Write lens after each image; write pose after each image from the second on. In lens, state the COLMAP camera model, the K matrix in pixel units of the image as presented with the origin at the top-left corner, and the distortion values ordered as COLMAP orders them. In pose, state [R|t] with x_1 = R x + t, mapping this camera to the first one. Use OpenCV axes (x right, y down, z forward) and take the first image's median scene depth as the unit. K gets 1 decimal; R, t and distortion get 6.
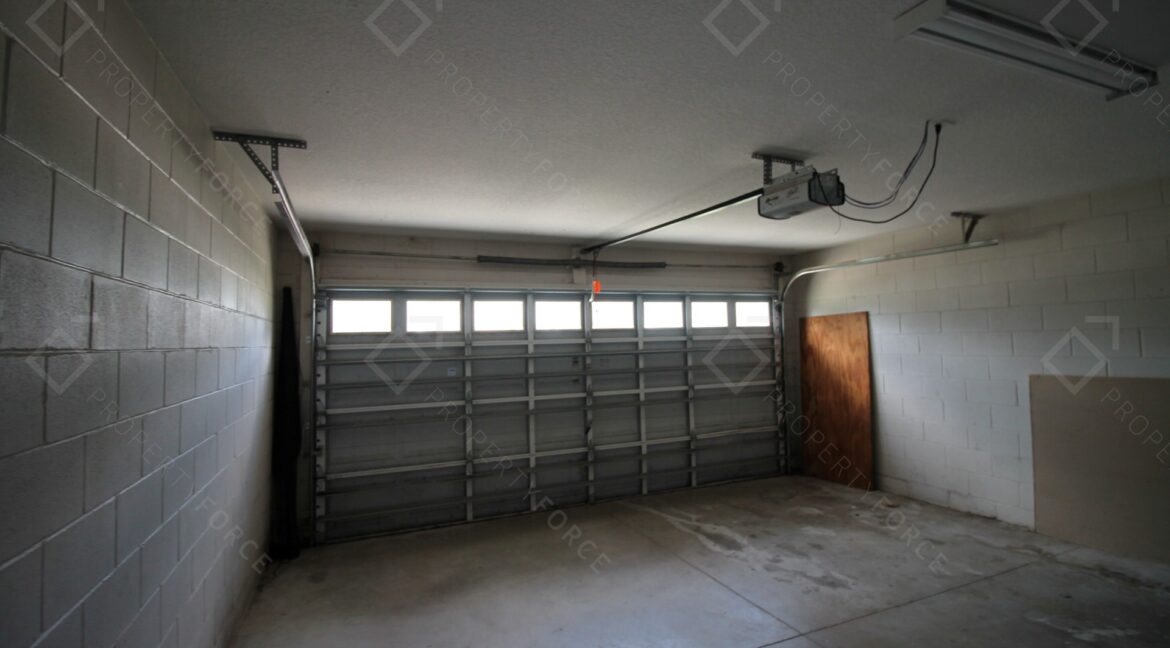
lens RADIAL K [[546.8, 0, 592.1], [0, 546.8, 310.9], [0, 0, 1]] dist [0.000889, -0.015862]
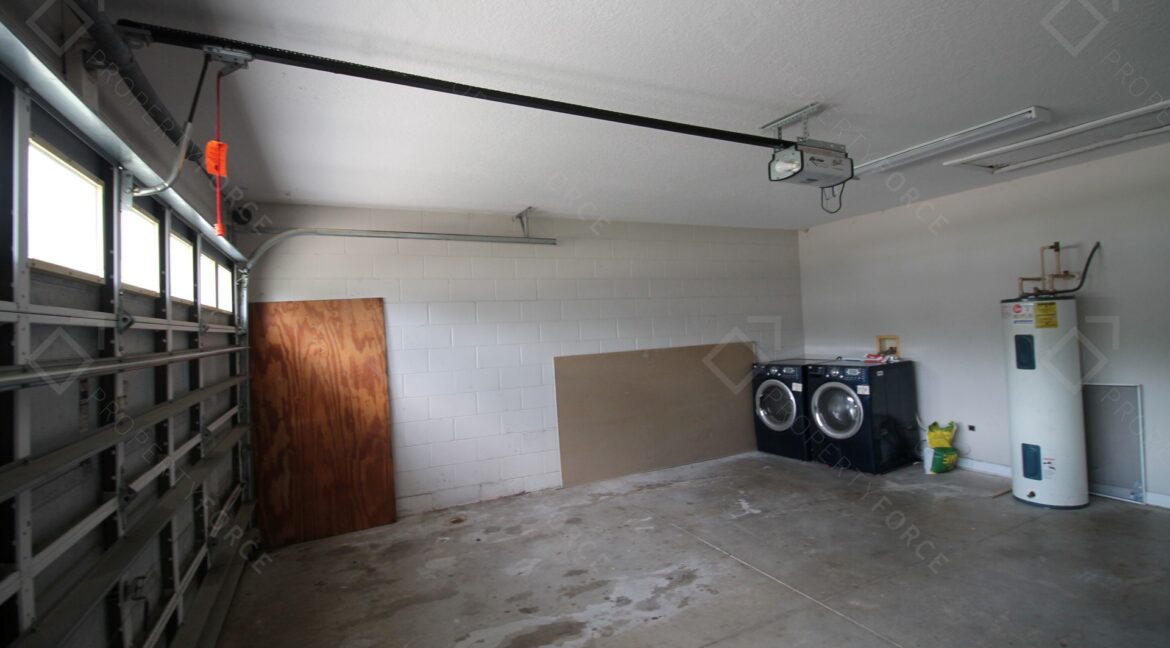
lens RADIAL K [[547.2, 0, 596.7], [0, 547.2, 310.4], [0, 0, 1]] dist [0.000032, -0.015348]
pose [[-0.042952, 0.054127, 0.997610, -0.357677], [-0.009333, 0.998466, -0.054576, 0.070105], [-0.999034, -0.011655, -0.042381, 0.843609]]
